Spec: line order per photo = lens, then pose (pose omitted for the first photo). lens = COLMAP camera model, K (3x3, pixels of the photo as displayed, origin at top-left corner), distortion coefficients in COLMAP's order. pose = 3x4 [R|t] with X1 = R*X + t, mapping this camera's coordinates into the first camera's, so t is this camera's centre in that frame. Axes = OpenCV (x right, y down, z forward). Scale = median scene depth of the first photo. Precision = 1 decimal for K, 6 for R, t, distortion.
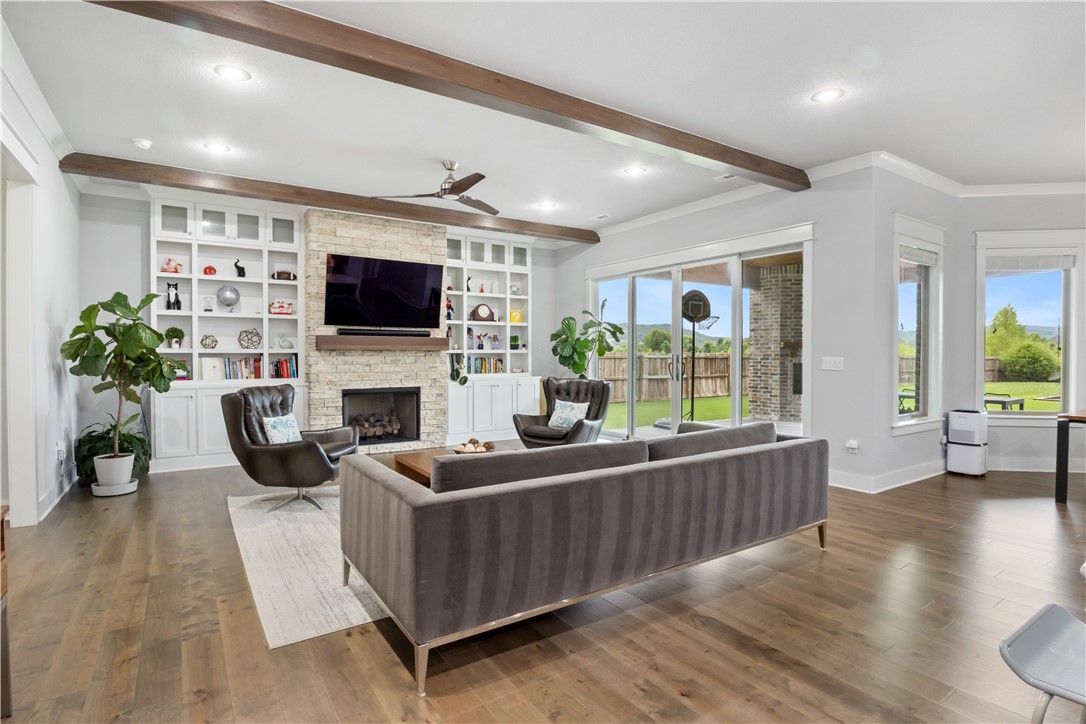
lens RADIAL K [[548.7, 0, 549.4], [0, 548.7, 360.5], [0, 0, 1]] dist [-0.026501, -0.003395]
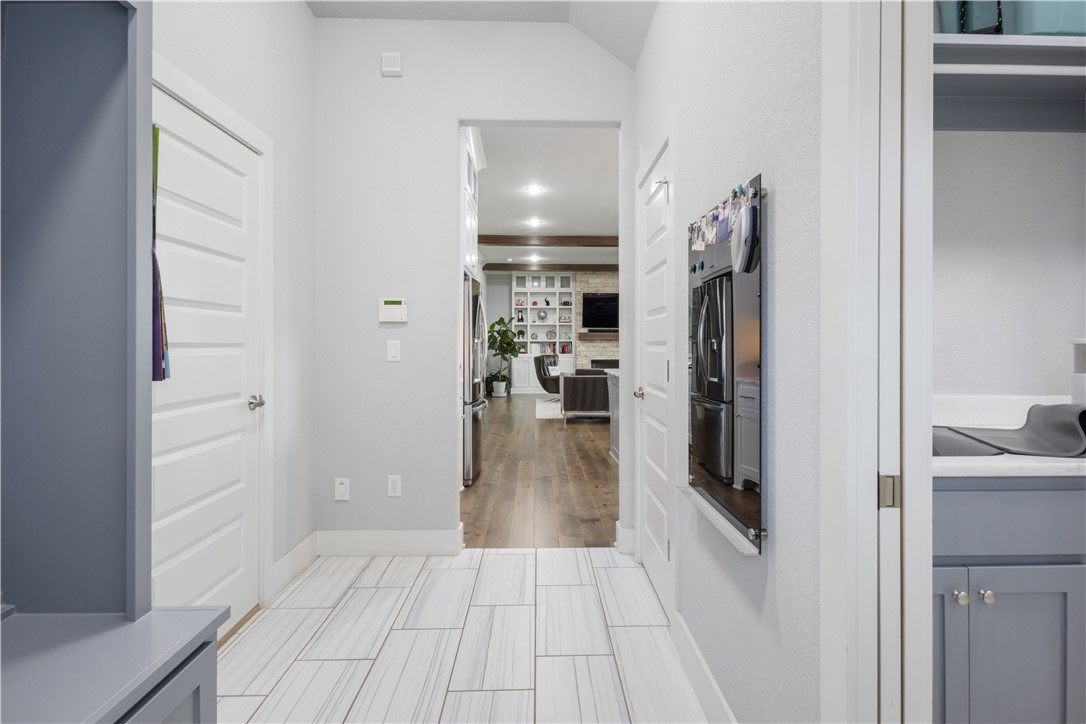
lens RADIAL K [[548.7, 0, 542.6], [0, 548.7, 353.1], [0, 0, 1]] dist [-0.026501, -0.003395]
pose [[0.835002, 0.008147, -0.550187, 0.627953], [-0.007812, 0.999965, 0.002951, 0.026757], [0.550191, 0.001834, 0.835037, -0.840191]]
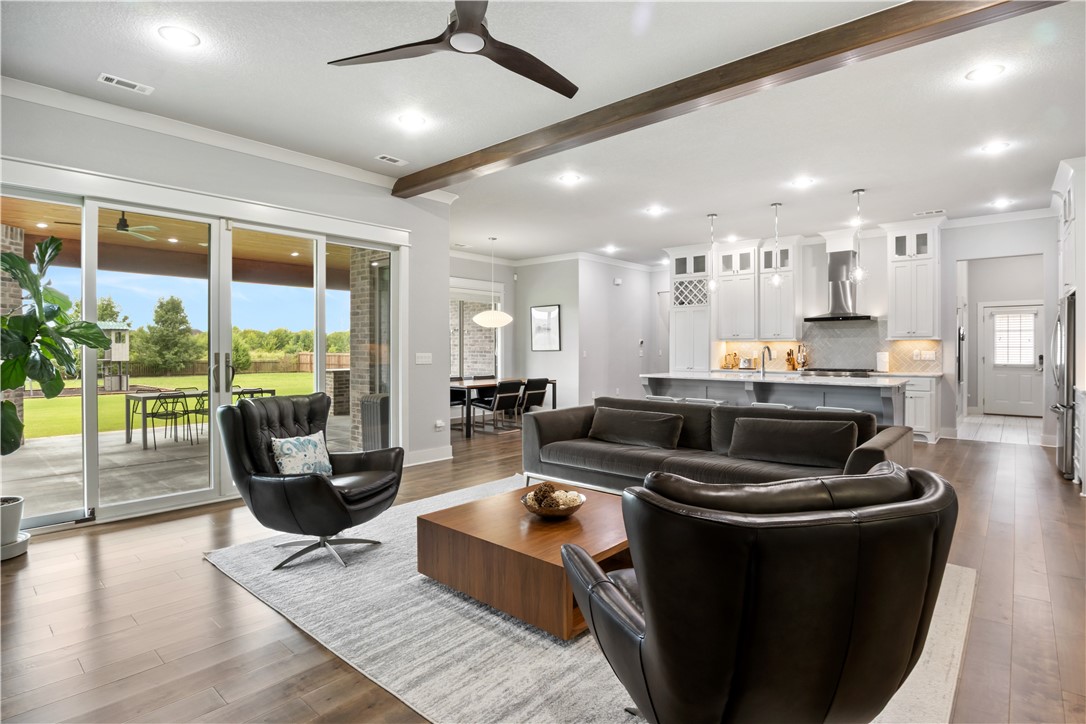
lens RADIAL K [[548.7, 0, 539.5], [0, 548.7, 353.8], [0, 0, 1]] dist [-0.026501, -0.003395]
pose [[-0.240029, -0.009699, 0.970717, -1.719863], [0.014004, 0.999811, 0.013453, -0.041687], [-0.970665, 0.016823, -0.239848, 2.645108]]
